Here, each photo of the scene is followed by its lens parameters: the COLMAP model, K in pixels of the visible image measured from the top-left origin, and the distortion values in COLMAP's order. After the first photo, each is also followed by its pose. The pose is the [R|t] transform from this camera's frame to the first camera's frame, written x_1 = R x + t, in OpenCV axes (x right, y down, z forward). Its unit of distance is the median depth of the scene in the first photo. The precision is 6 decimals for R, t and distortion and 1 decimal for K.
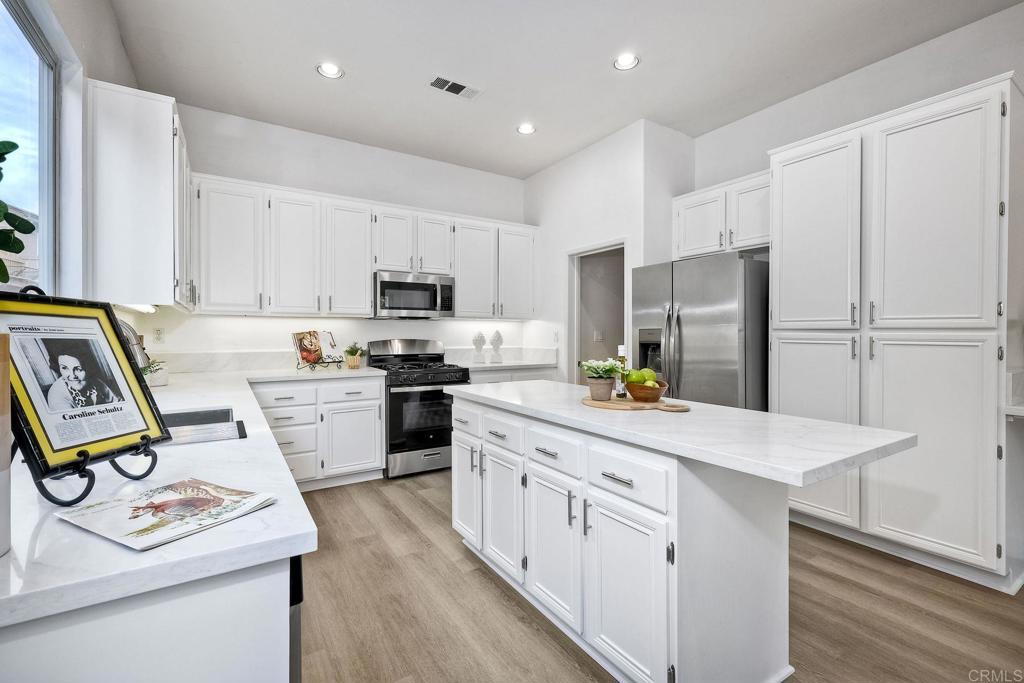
lens RADIAL K [[443.5, 0, 511.5], [0, 443.5, 332.2], [0, 0, 1]] dist [0.000137, 0.000167]
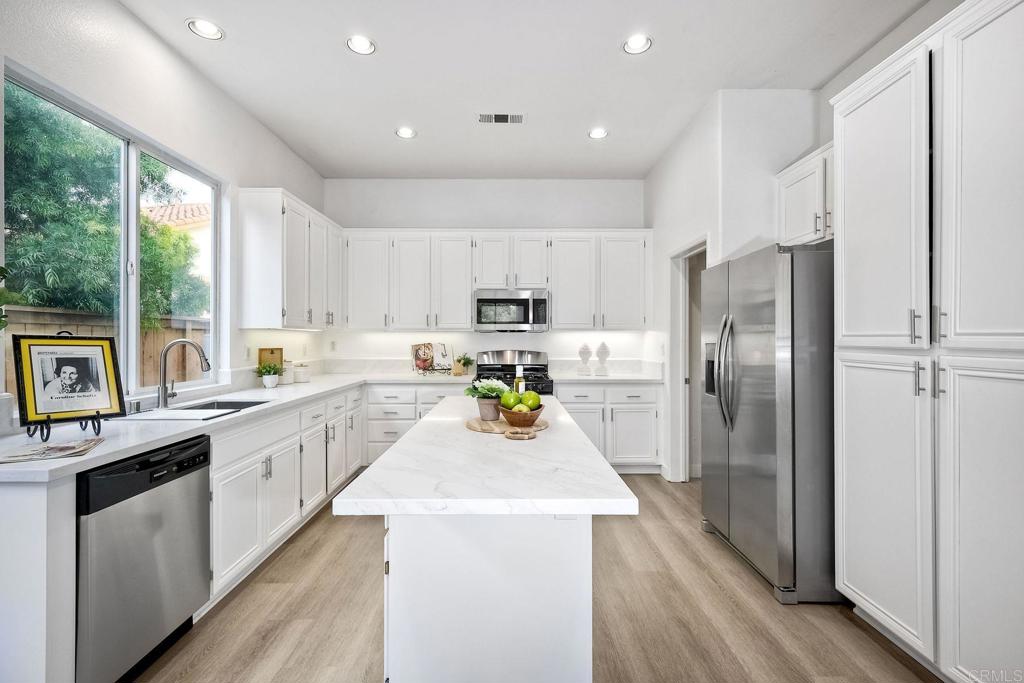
lens RADIAL K [[448.4, 0, 514.1], [0, 448.4, 334.3], [0, 0, 1]] dist [0.002116, 0.000637]
pose [[0.848536, -0.006097, -0.529102, 0.398125], [0.001763, 0.999961, -0.008696, -0.015724], [0.529135, 0.006446, 0.848513, 0.083316]]
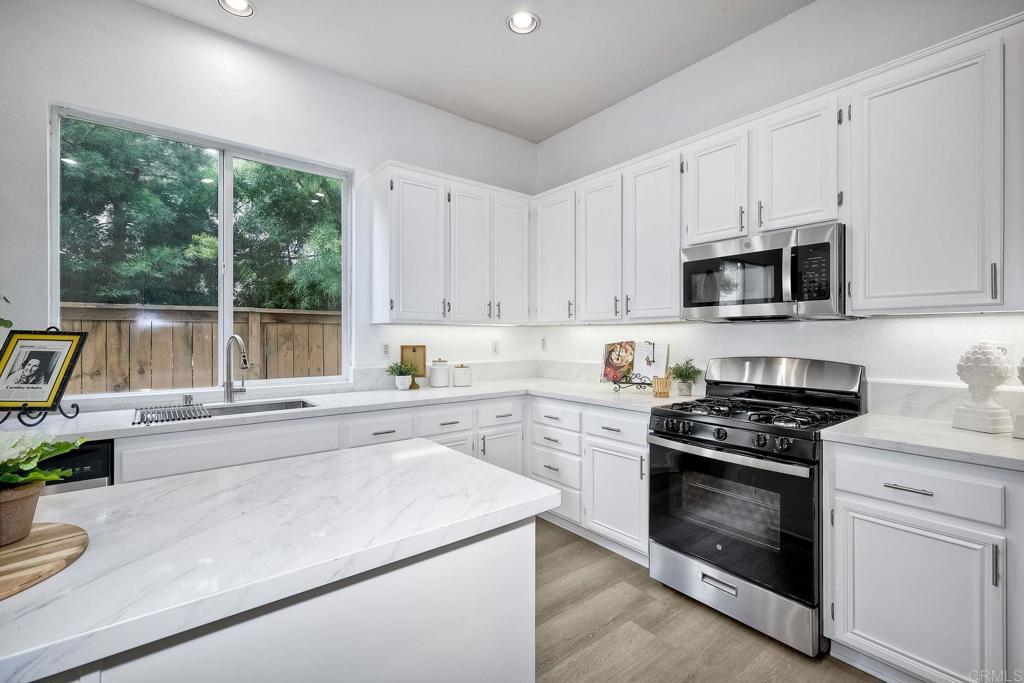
lens RADIAL K [[448.4, 0, 514.1], [0, 448.4, 334.3], [0, 0, 1]] dist [0.002116, 0.000637]
pose [[0.107150, -0.005277, -0.994229, 0.320999], [0.002295, 0.999985, -0.005061, -0.011626], [0.994240, -0.001740, 0.107161, 0.708682]]
